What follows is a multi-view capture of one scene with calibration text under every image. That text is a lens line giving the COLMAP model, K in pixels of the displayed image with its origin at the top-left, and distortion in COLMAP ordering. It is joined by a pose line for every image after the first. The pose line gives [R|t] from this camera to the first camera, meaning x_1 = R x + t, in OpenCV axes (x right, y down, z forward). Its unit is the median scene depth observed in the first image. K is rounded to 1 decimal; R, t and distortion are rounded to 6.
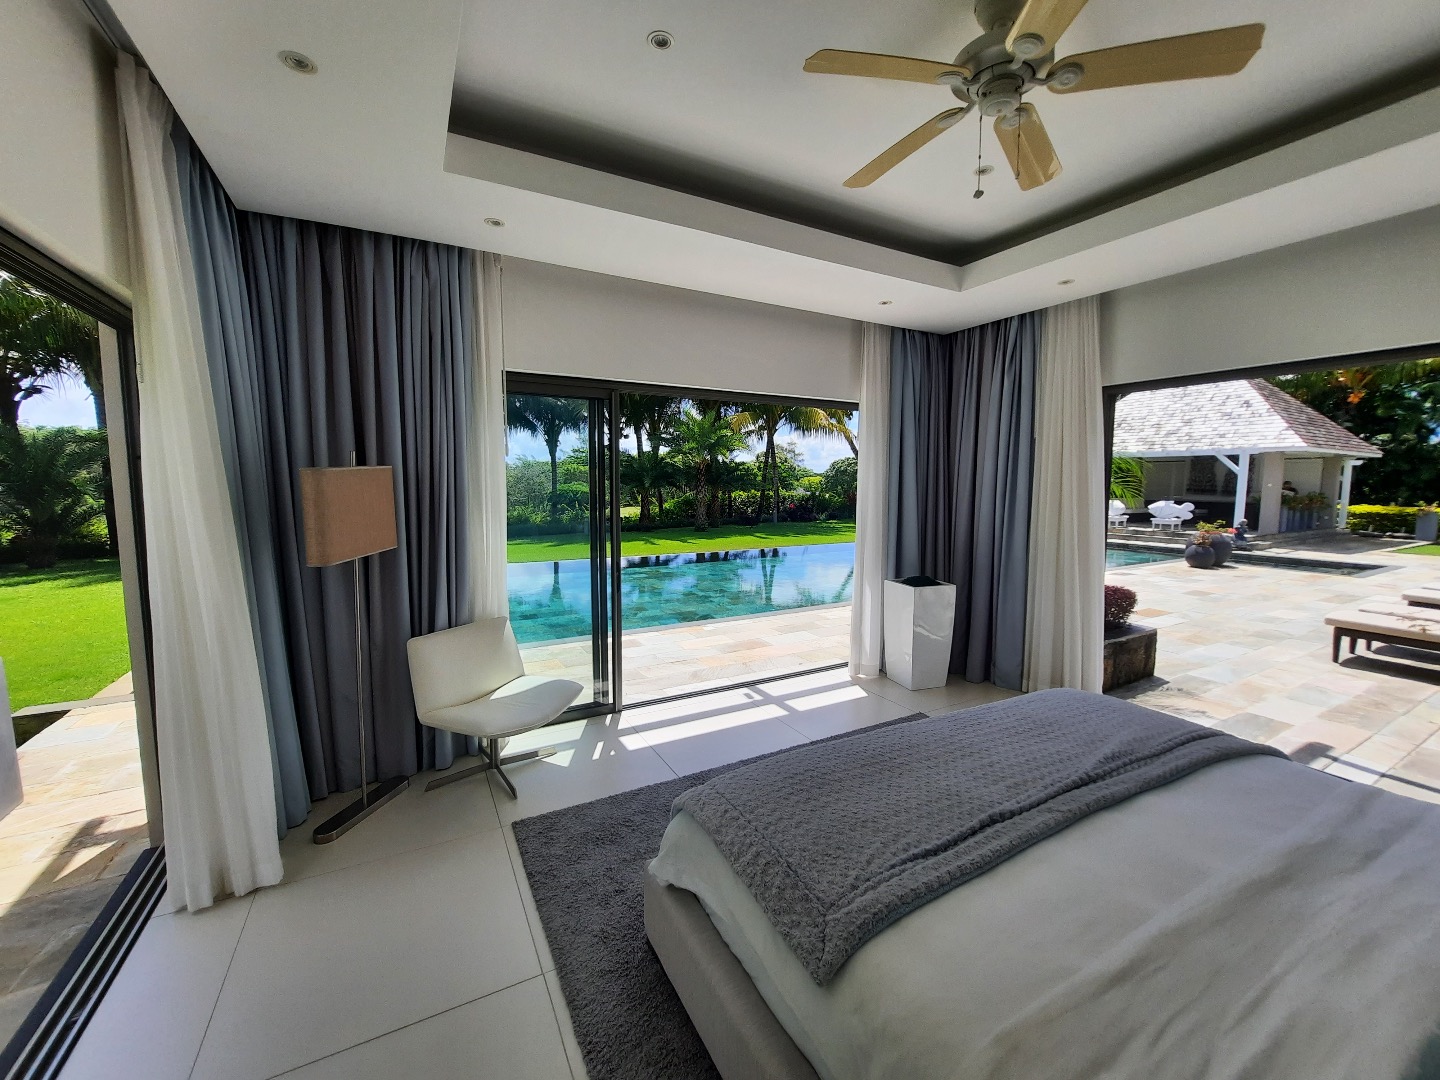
lens RADIAL K [[577.8, 0, 728.1], [0, 577.8, 543.8], [0, 0, 1]] dist [-0.000197, -0.000483]
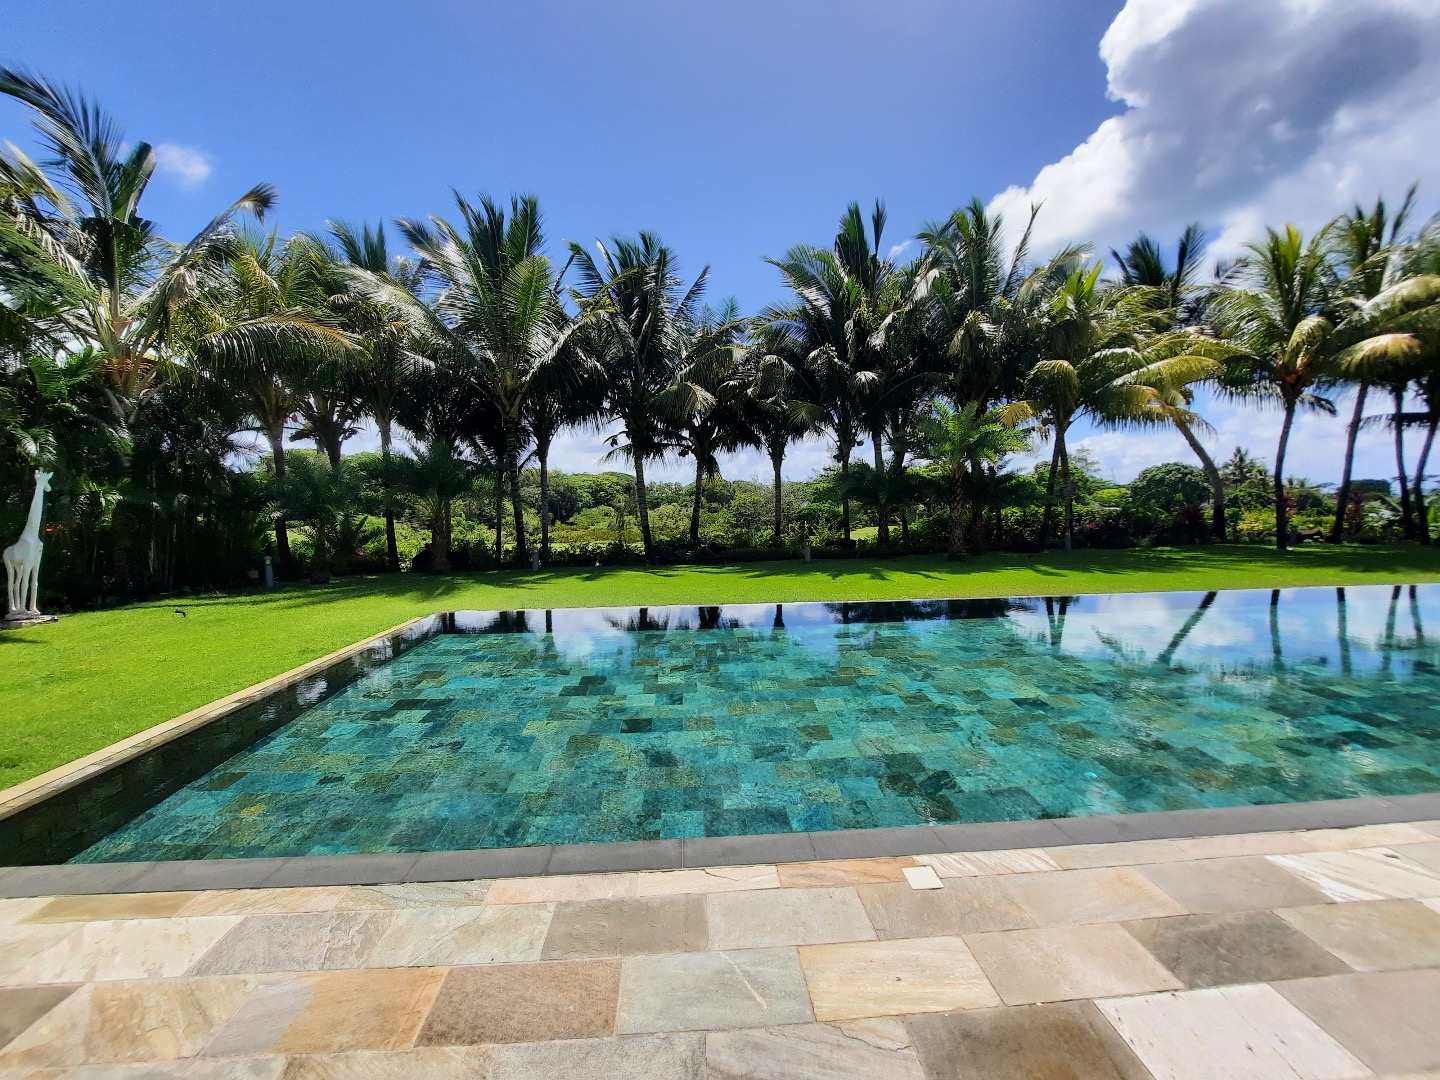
lens RADIAL K [[577.8, 0, 715.9], [0, 577.8, 537.2], [0, 0, 1]] dist [-0.000197, -0.000483]
pose [[0.898699, 0.008158, -0.438489, 0.001923], [-0.027274, 0.998931, -0.037315, -0.012966], [0.437716, 0.045495, 0.897961, 0.151219]]
